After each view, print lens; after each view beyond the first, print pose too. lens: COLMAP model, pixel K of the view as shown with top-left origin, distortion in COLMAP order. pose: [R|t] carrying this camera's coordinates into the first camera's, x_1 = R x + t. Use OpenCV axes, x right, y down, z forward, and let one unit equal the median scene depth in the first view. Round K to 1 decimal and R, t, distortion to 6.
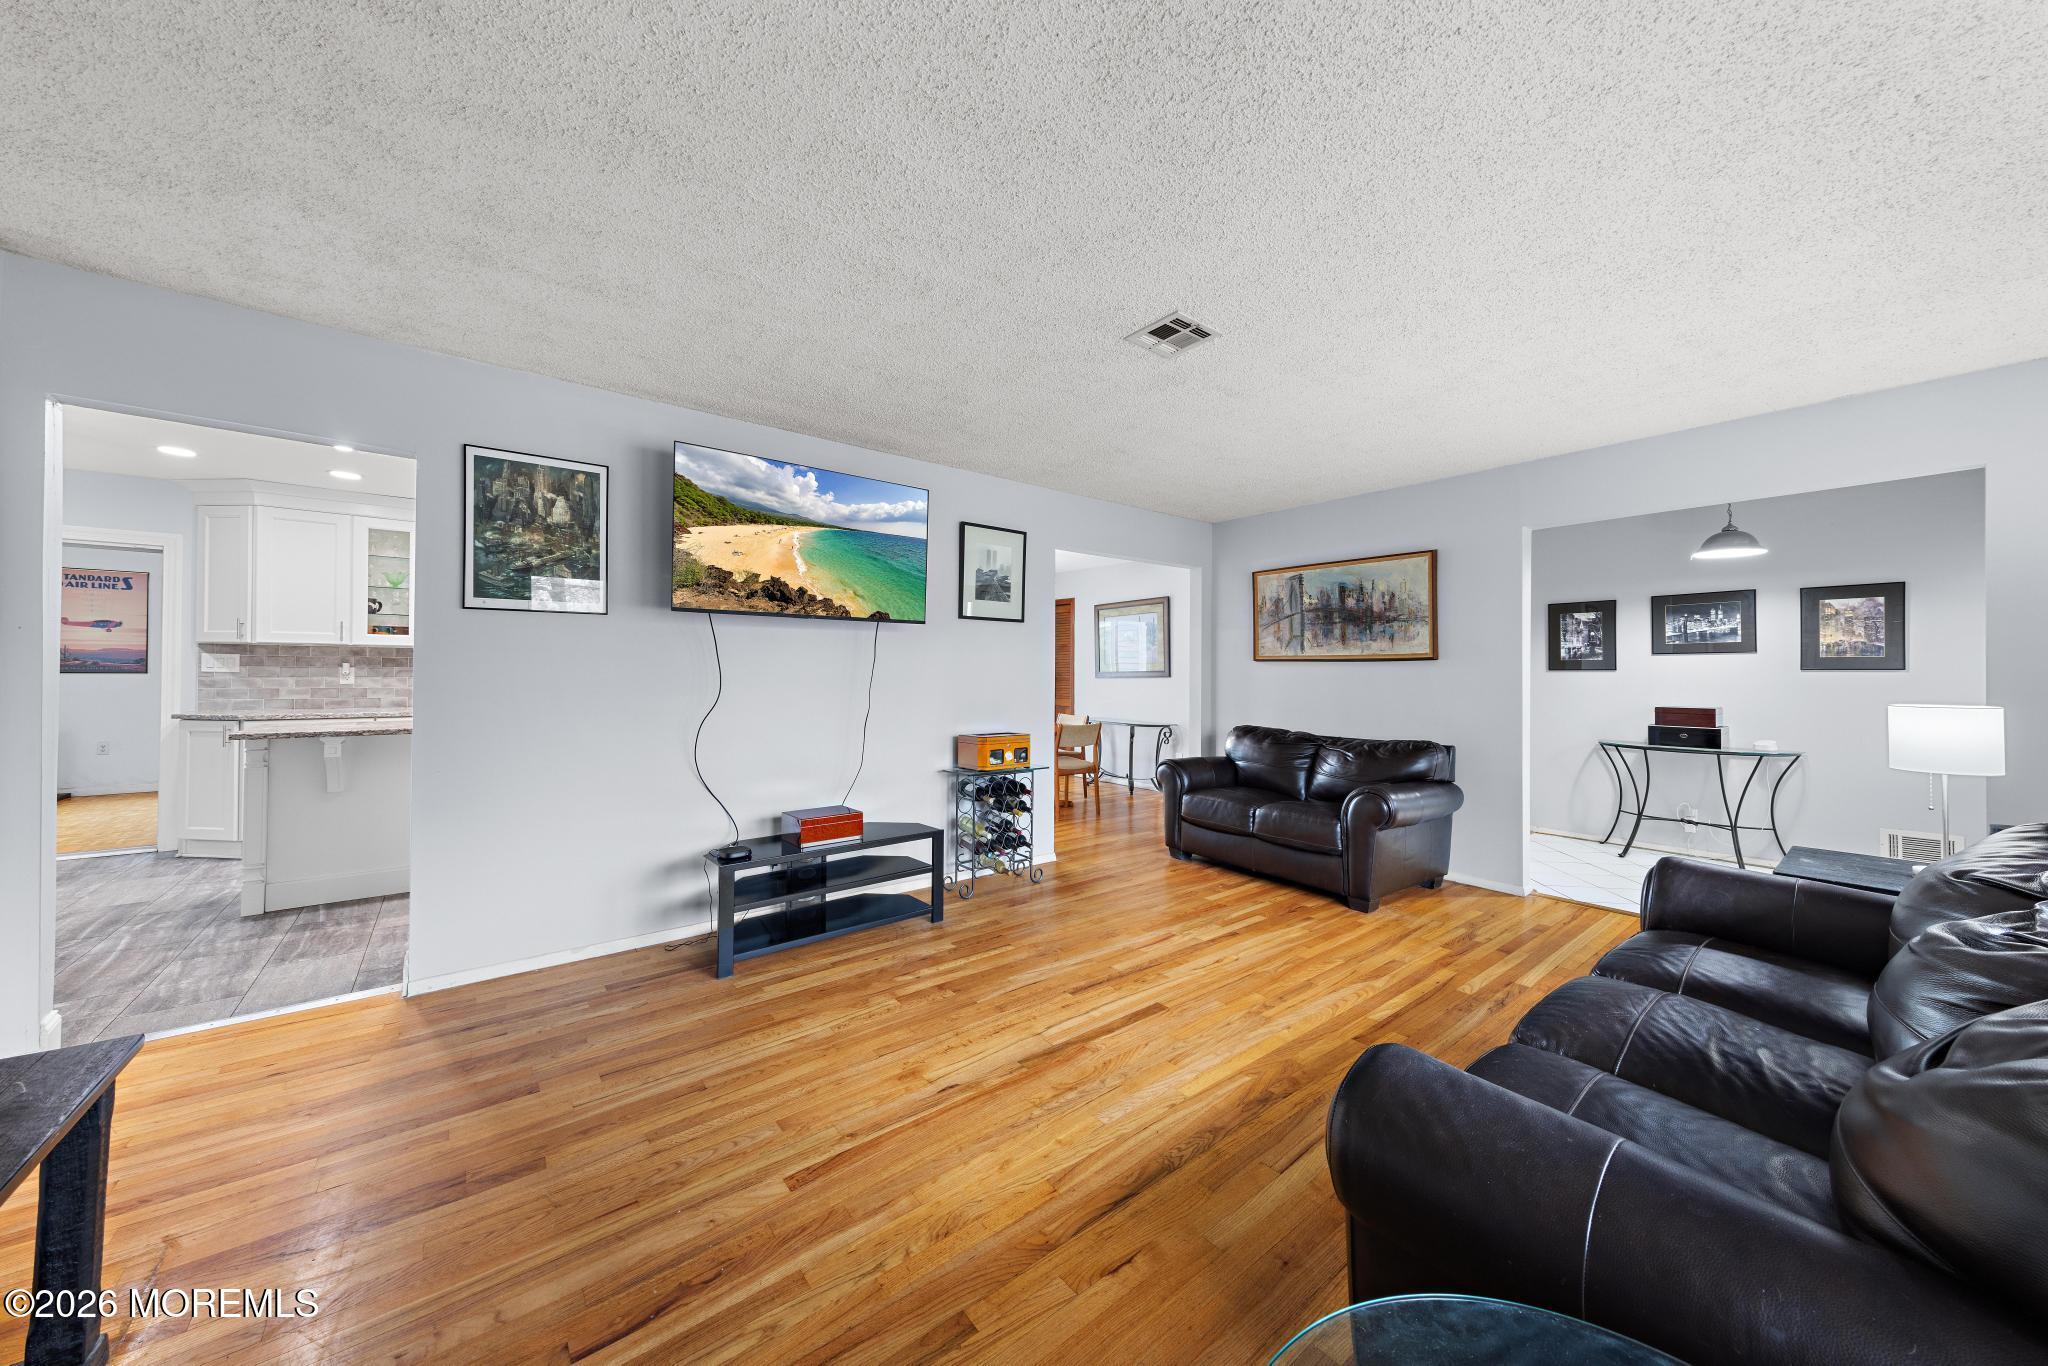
lens RADIAL K [[707.4, 0, 1027.3], [0, 707.4, 668.1], [0, 0, 1]] dist [0.004276, -0.000177]
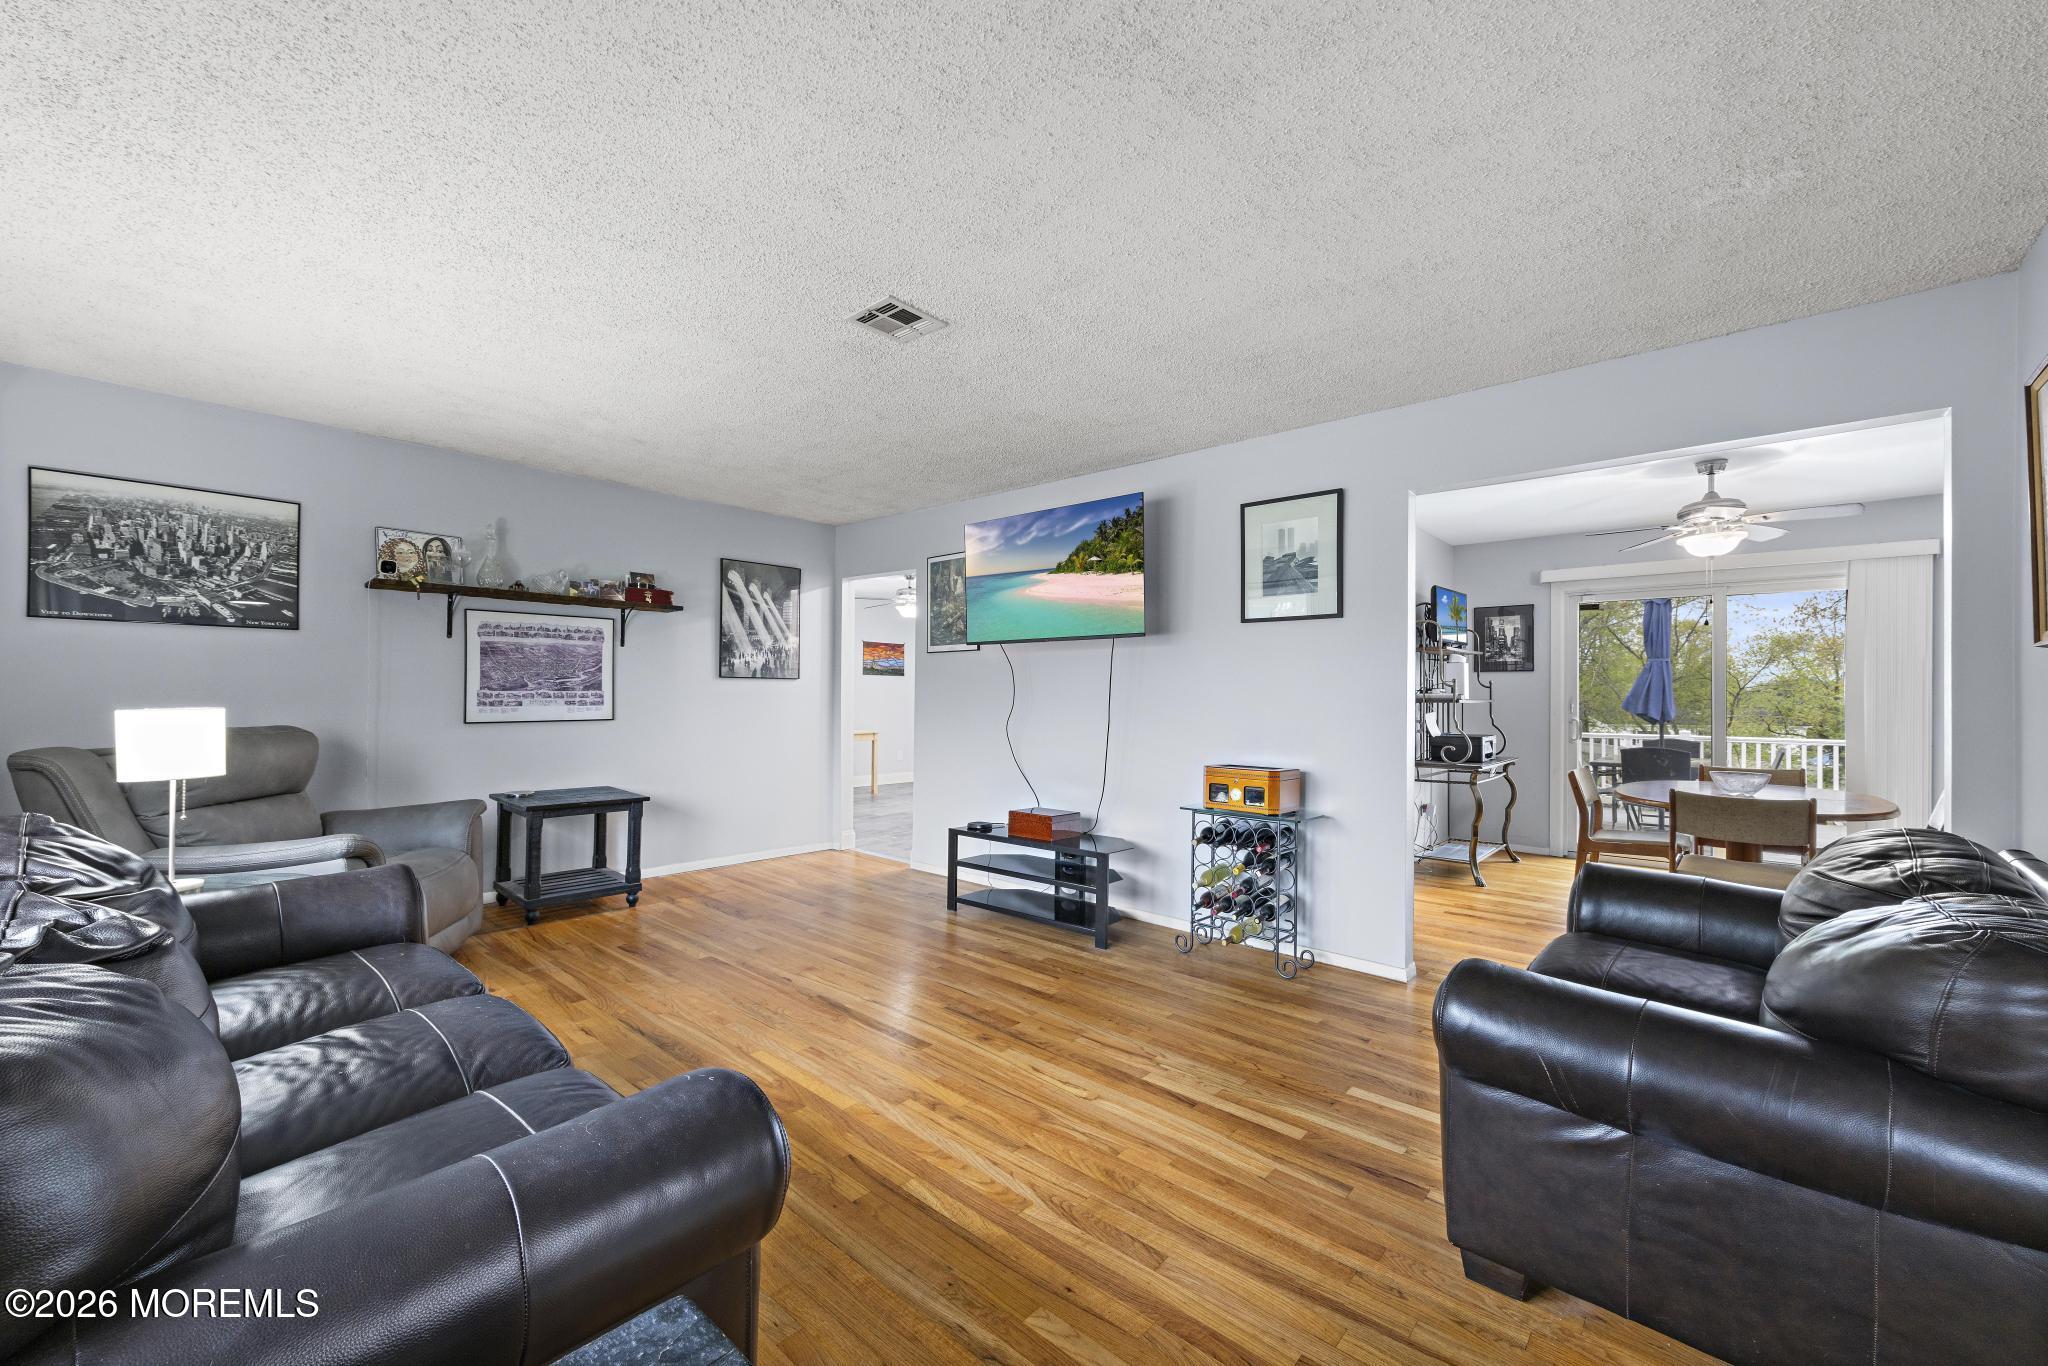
lens RADIAL K [[804.6, 0, 1037.4], [0, 804.6, 691.3], [0, 0, 1]] dist [0.000543, -0.000163]
pose [[0.183051, -0.012230, -0.983027, 0.768873], [-0.004154, 0.999904, -0.013213, 0.022129], [0.983095, 0.006502, 0.182982, 0.592236]]
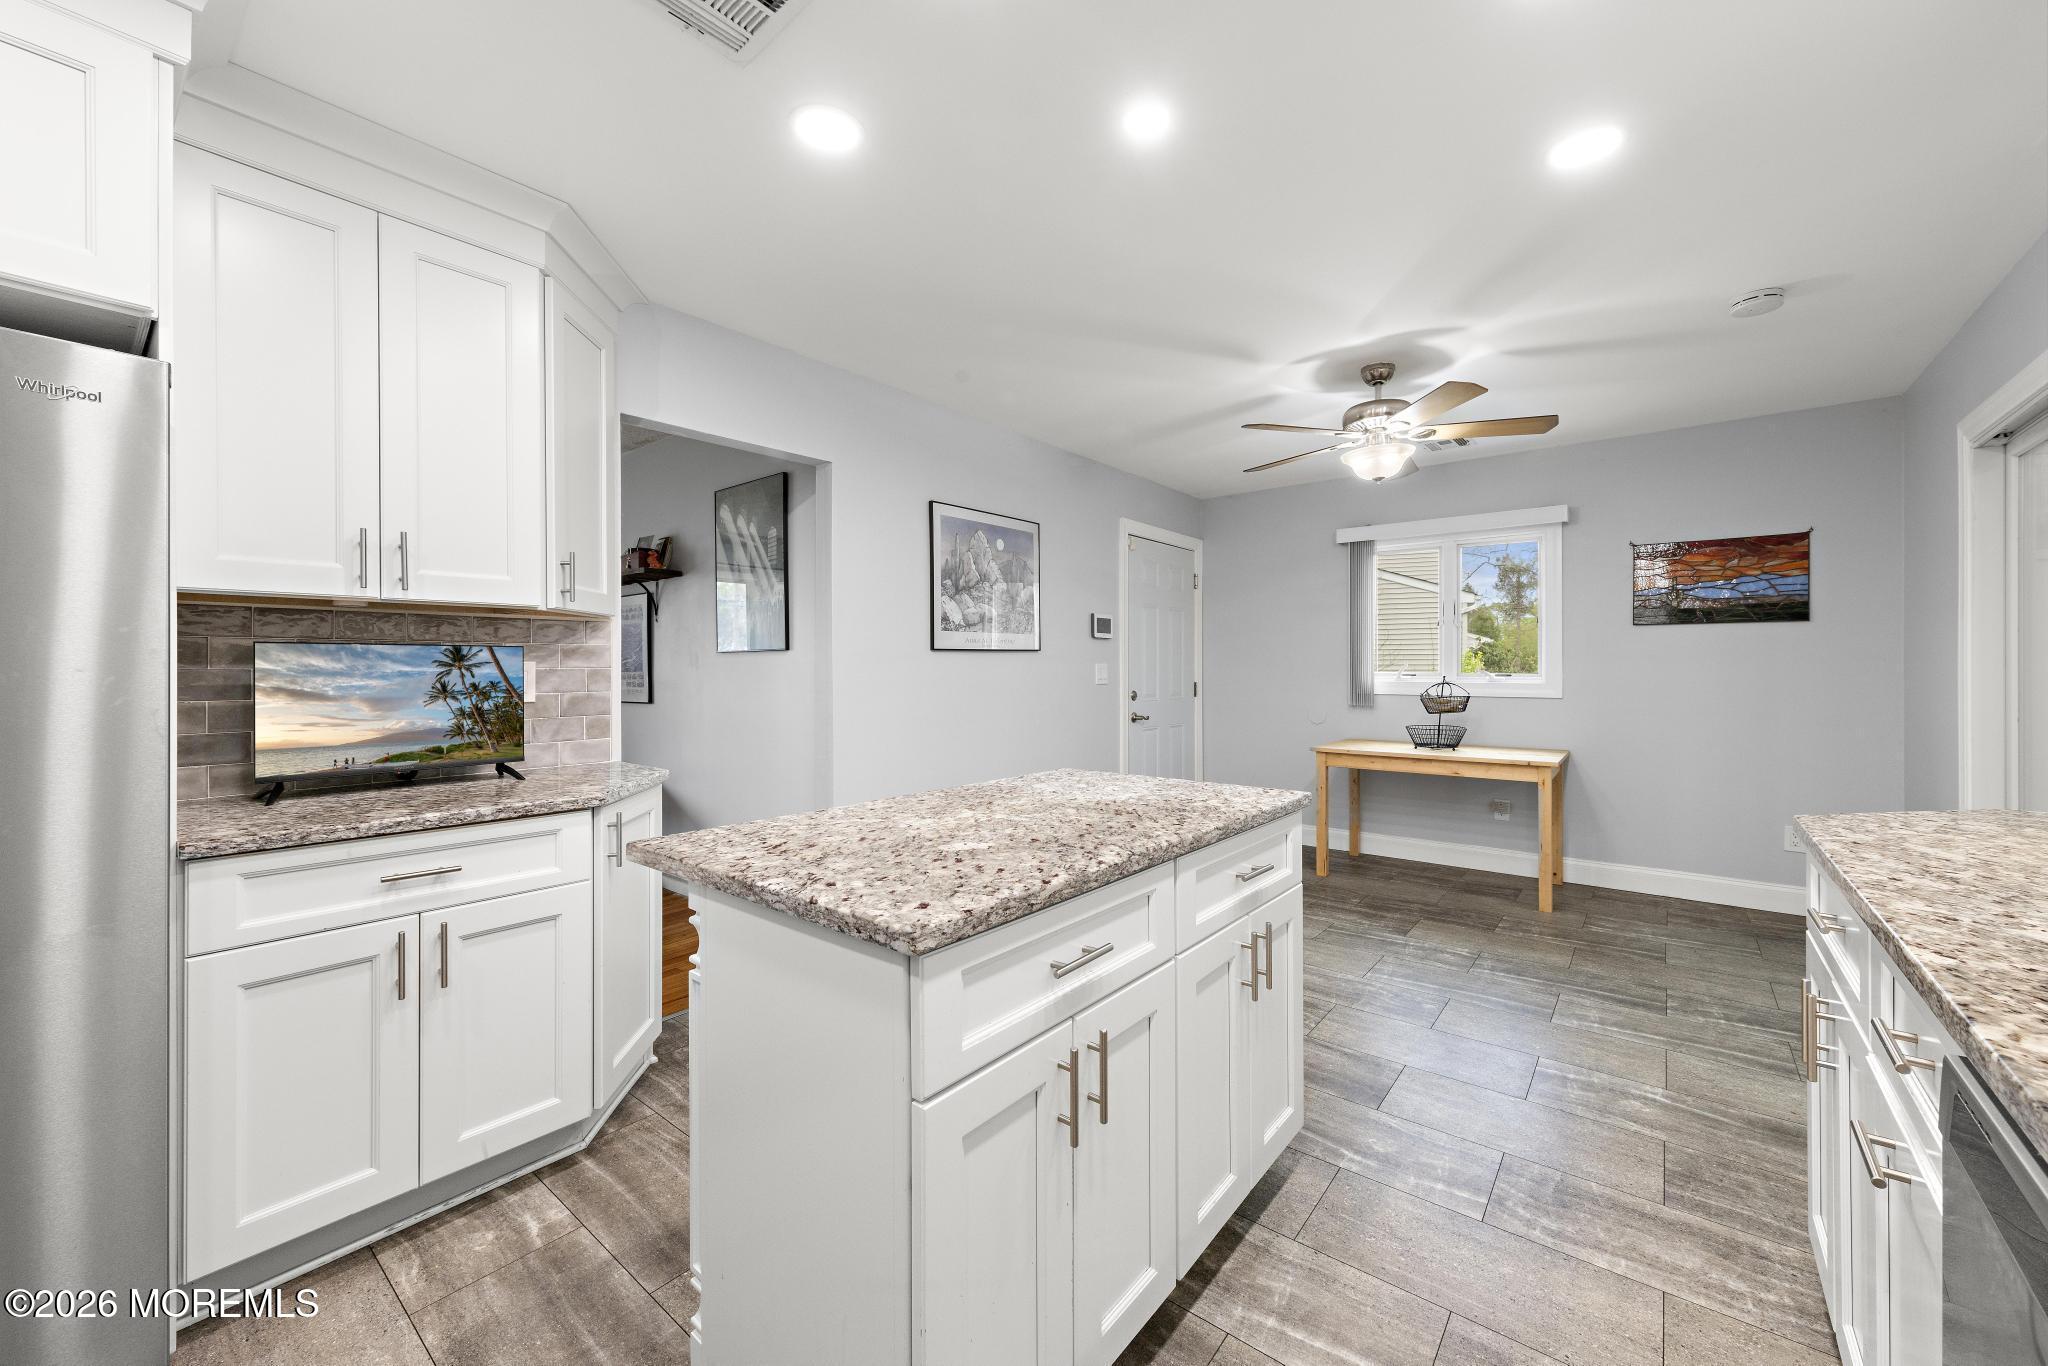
lens RADIAL K [[782.8, 0, 1036.8], [0, 782.8, 670.3], [0, 0, 1]] dist [0.001659, -0.000148]
pose [[-0.974517, -0.006124, -0.224229, -0.746627], [-0.005748, 0.999981, -0.002331, 0.006493], [0.224239, -0.000983, -0.974534, 1.321313]]
